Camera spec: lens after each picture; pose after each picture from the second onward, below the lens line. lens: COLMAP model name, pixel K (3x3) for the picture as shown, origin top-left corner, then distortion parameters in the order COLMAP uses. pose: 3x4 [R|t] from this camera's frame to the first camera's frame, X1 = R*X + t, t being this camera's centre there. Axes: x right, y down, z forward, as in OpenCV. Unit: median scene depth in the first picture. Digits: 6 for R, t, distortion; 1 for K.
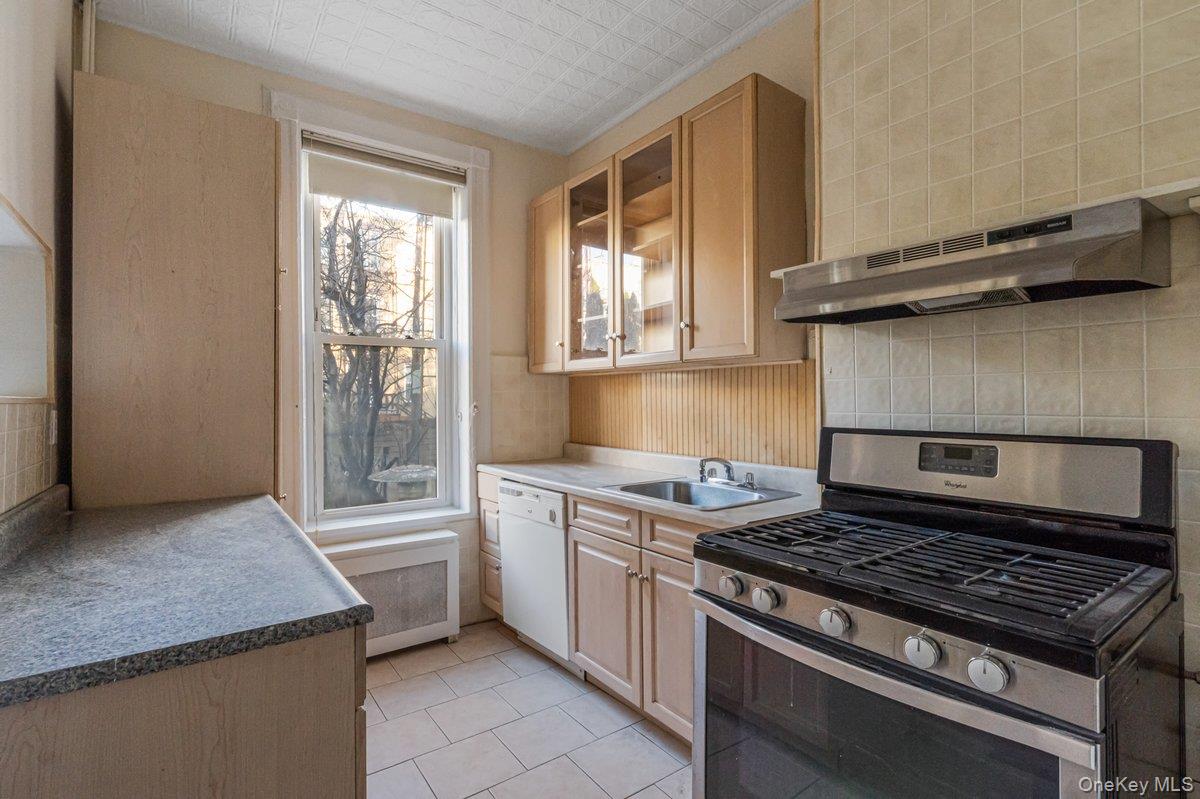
lens RADIAL K [[555.3, 0, 599.0], [0, 555.3, 395.8], [0, 0, 1]] dist [0.000749, 0.000196]
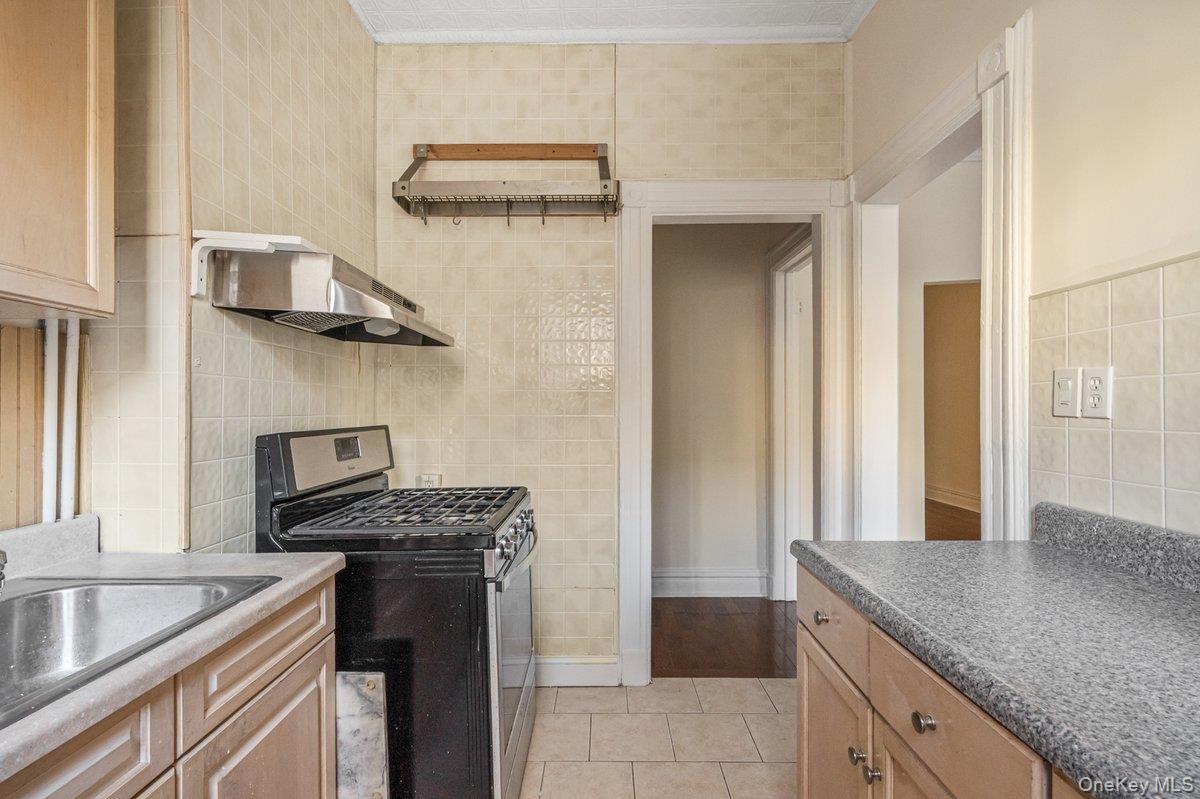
lens RADIAL K [[555.3, 0, 599.0], [0, 555.3, 395.8], [0, 0, 1]] dist [0.000749, 0.000196]
pose [[-0.803254, 0.025964, 0.595070, -0.400243], [0.003412, 0.999234, -0.038991, 0.027008], [-0.595627, -0.029289, -0.802727, 1.123691]]
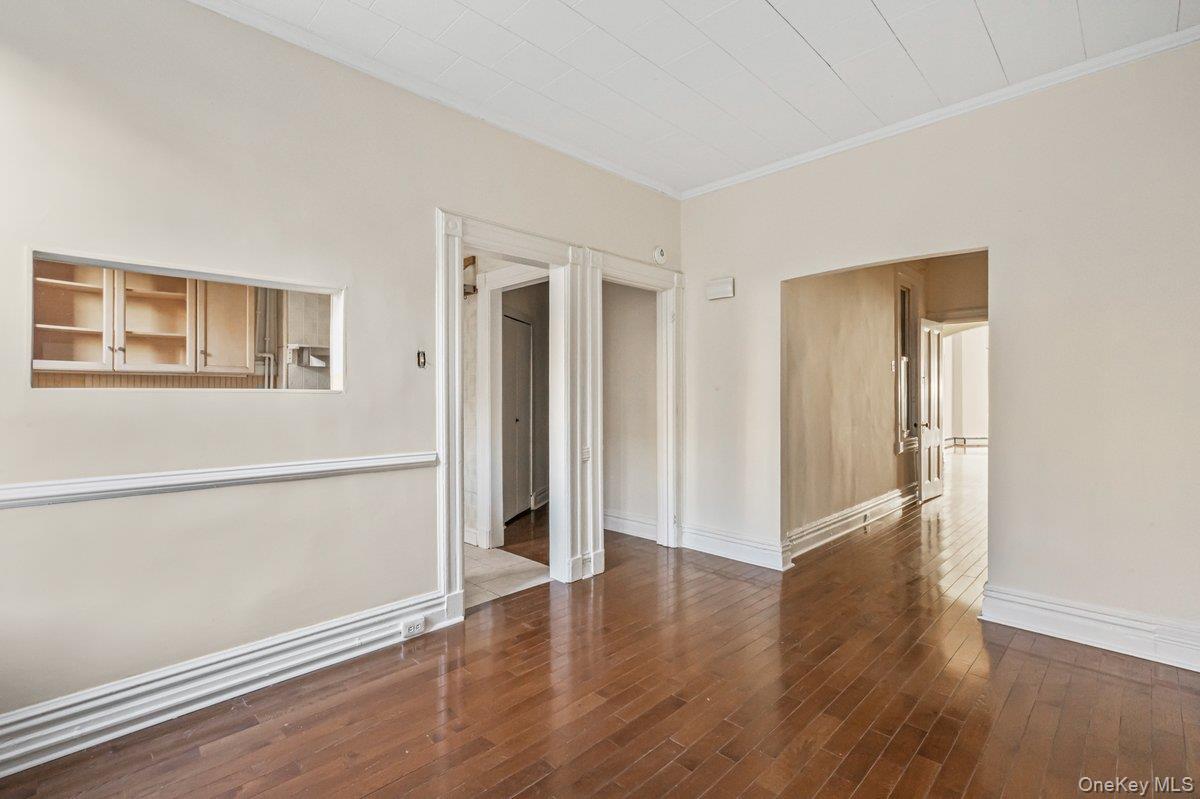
lens RADIAL K [[555.3, 0, 599.0], [0, 555.3, 395.8], [0, 0, 1]] dist [0.000749, 0.000196]
pose [[-0.163850, 0.009082, 0.986443, -1.924298], [-0.009486, 0.999897, -0.010782, 0.018771], [-0.986440, -0.011124, -0.163747, 0.060886]]
